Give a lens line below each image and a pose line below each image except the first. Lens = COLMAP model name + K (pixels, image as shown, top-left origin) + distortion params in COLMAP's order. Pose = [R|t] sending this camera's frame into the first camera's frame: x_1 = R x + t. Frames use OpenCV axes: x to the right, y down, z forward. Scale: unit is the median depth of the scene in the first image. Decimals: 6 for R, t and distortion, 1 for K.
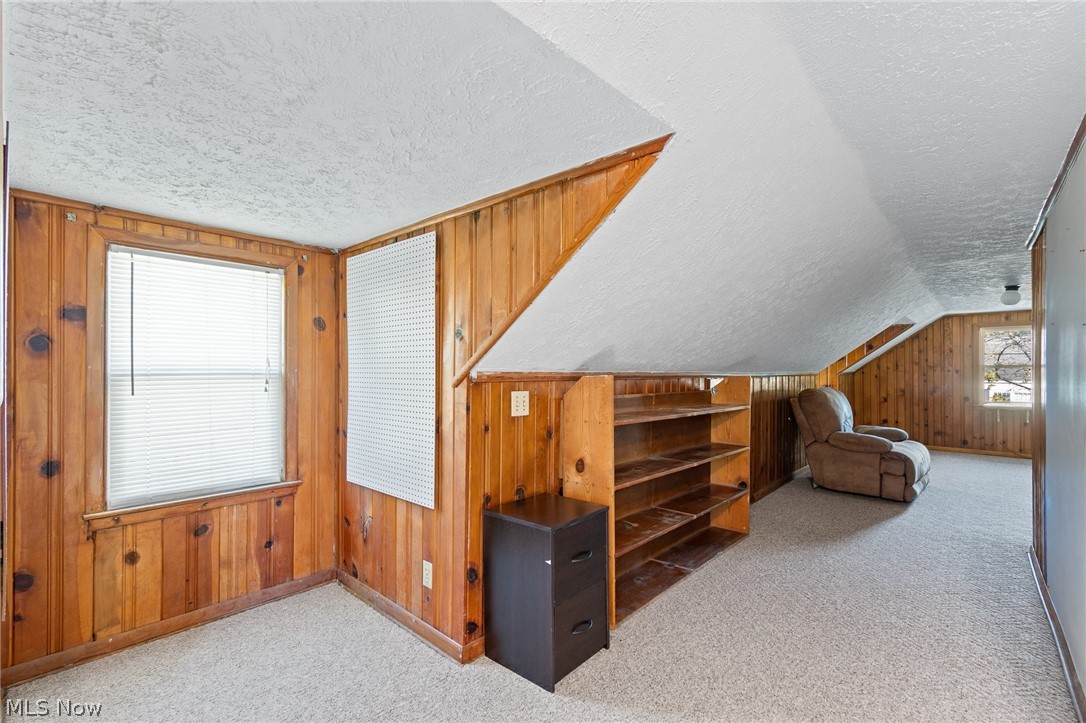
lens RADIAL K [[491.8, 0, 536.3], [0, 491.8, 372.0], [0, 0, 1]] dist [-0.003314, 0.000064]
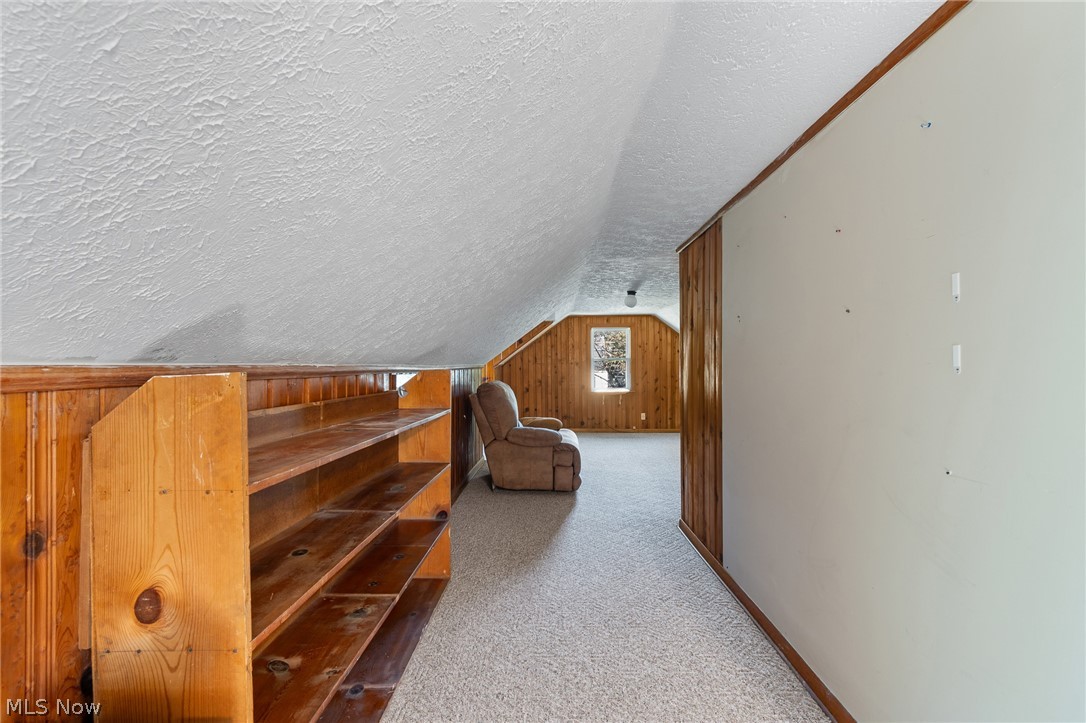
lens RADIAL K [[491.8, 0, 552.0], [0, 491.8, 368.1], [0, 0, 1]] dist [-0.003314, 0.000064]
pose [[0.745559, -0.008639, 0.666383, 0.045522], [0.005287, 0.999961, 0.007047, 0.000752], [-0.666418, -0.001731, 0.745576, 0.321649]]
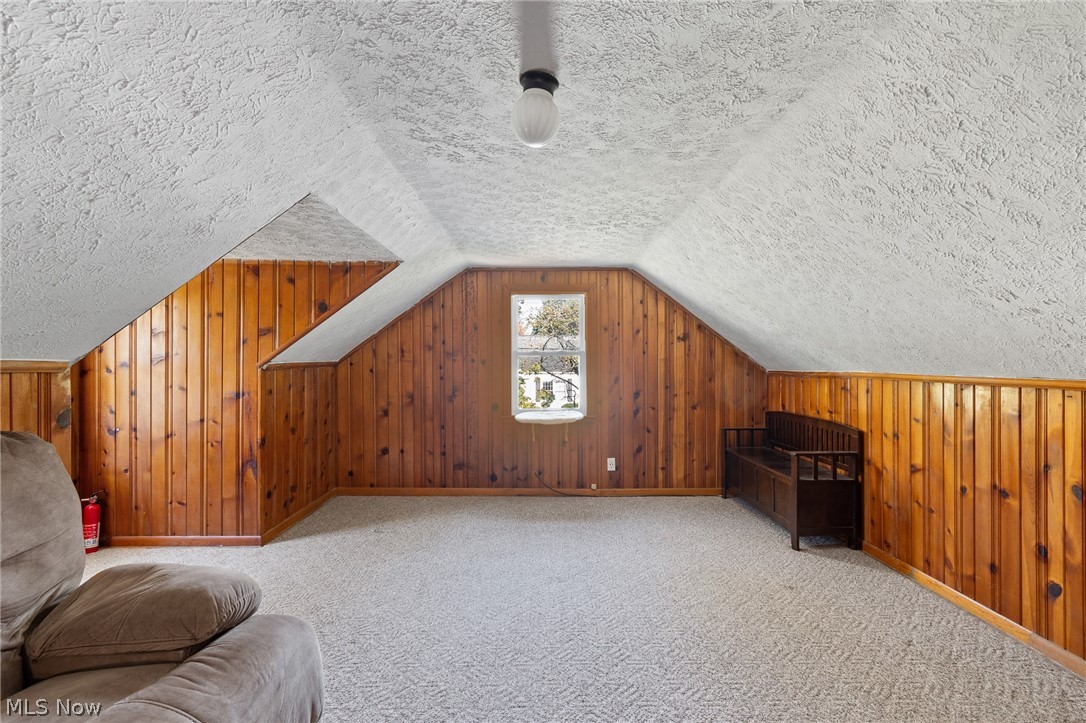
lens RADIAL K [[491.8, 0, 542.4], [0, 491.8, 362.9], [0, 0, 1]] dist [-0.003314, 0.000064]
pose [[0.710308, -0.000155, 0.703891, 0.993210], [0.000998, 0.999999, -0.000787, 0.001790], [-0.703890, 0.001261, 0.710308, 1.066385]]
